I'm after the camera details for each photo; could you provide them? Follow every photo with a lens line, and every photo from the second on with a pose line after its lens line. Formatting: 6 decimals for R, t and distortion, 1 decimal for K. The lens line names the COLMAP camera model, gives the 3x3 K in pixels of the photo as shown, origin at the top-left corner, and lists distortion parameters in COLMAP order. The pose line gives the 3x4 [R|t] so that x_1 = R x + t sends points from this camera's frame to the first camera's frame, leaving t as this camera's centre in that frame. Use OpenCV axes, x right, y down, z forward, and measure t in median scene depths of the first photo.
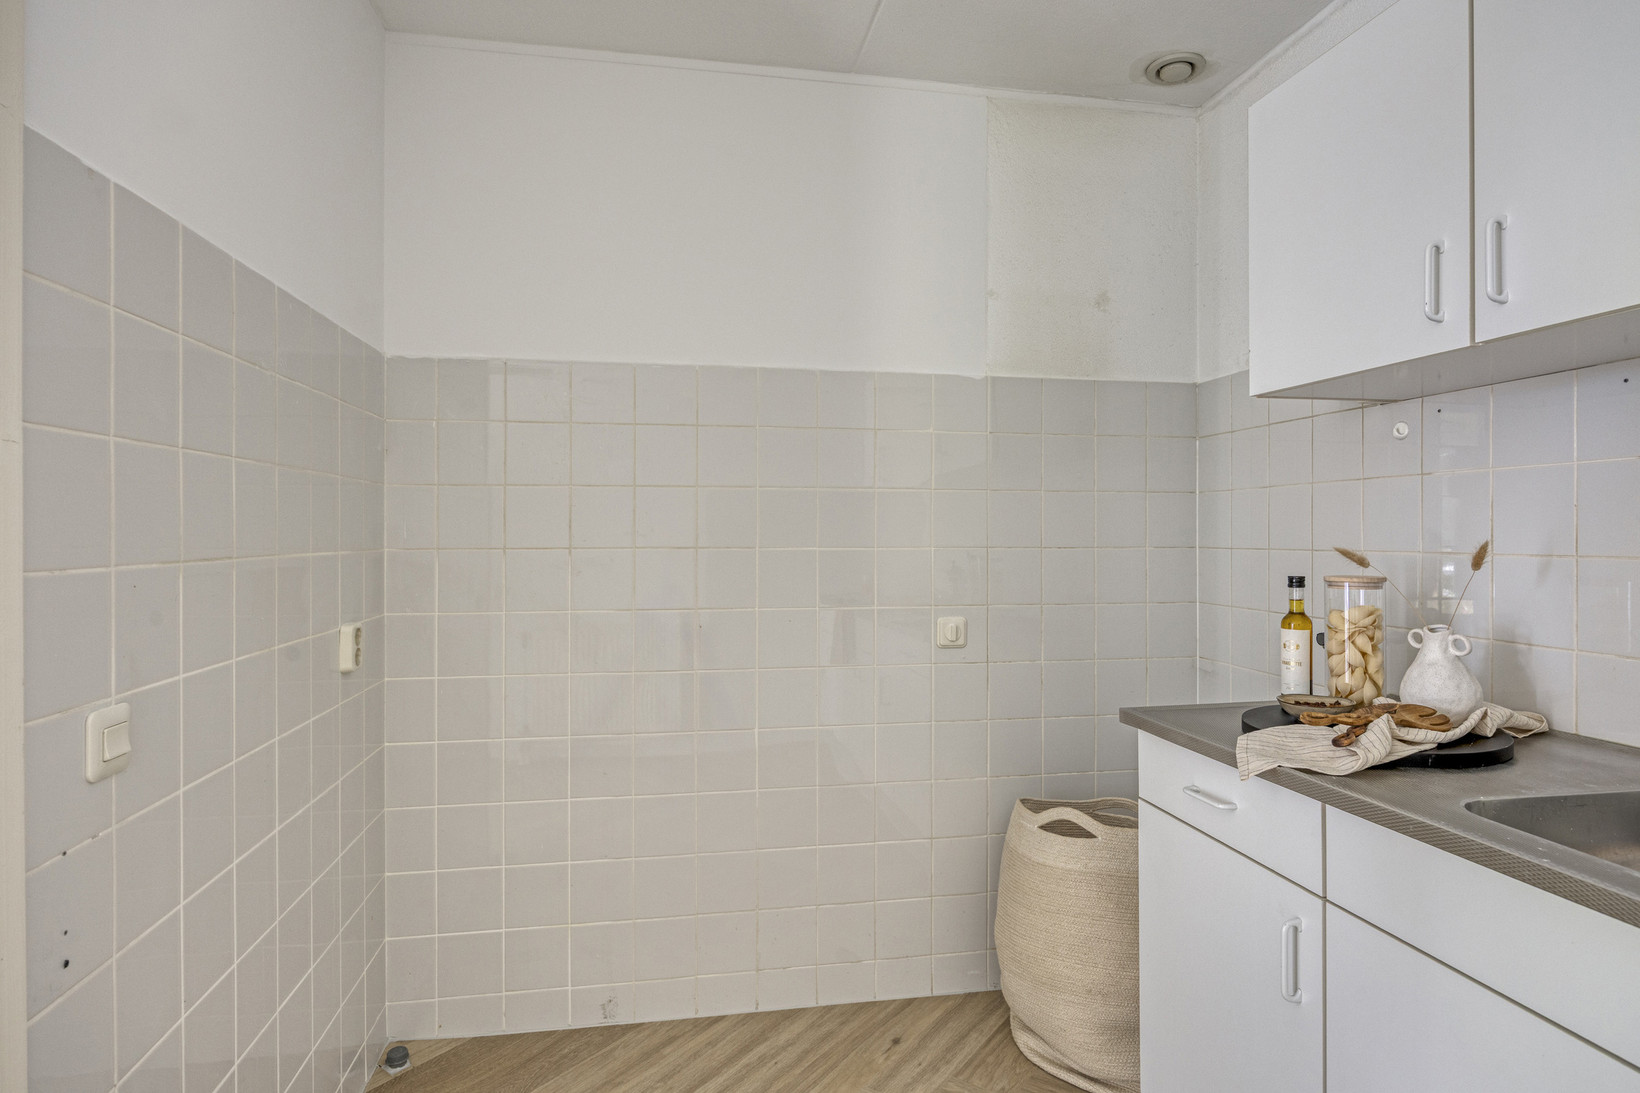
lens RADIAL K [[900.9, 0, 821.9], [0, 900.9, 534.2], [0, 0, 1]] dist [-0.012571, 0.005104]
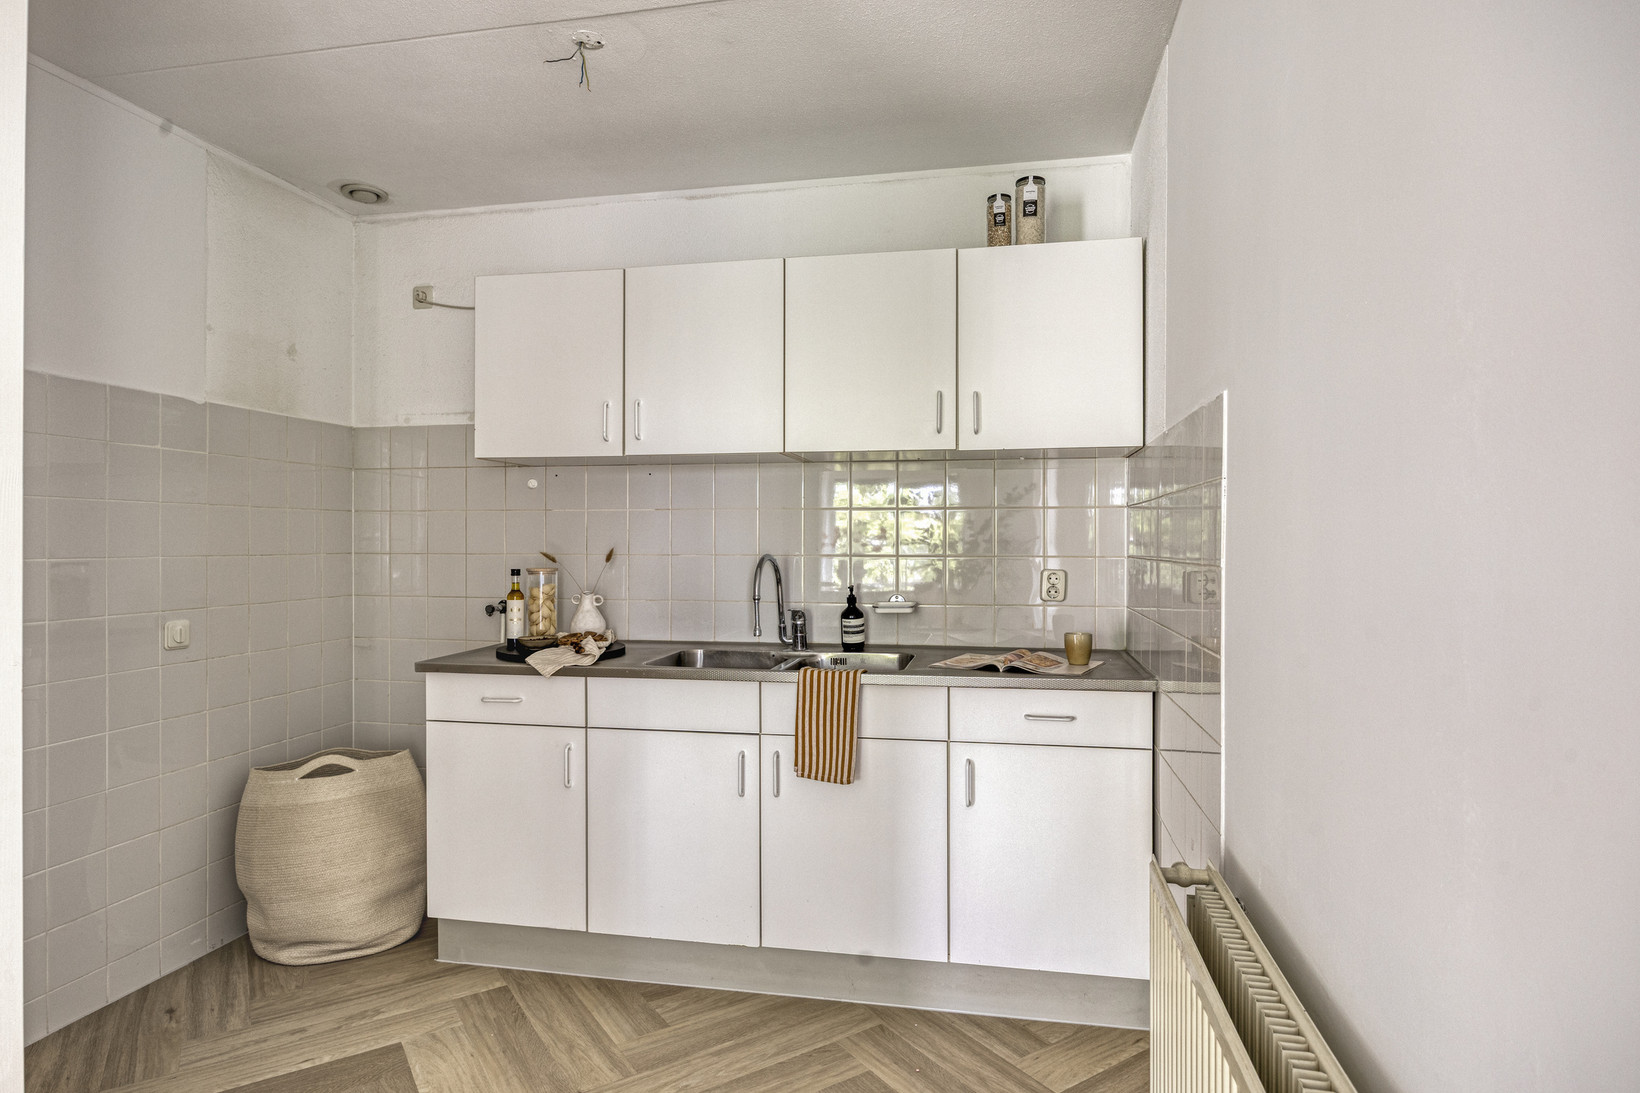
lens RADIAL K [[900.9, 0, 818.0], [0, 900.9, 545.0], [0, 0, 1]] dist [-0.012571, 0.005104]
pose [[0.372385, -0.005109, 0.928064, -0.665579], [-0.002264, 0.999977, 0.006413, -0.008873], [-0.928076, -0.004489, 0.372365, -0.136314]]
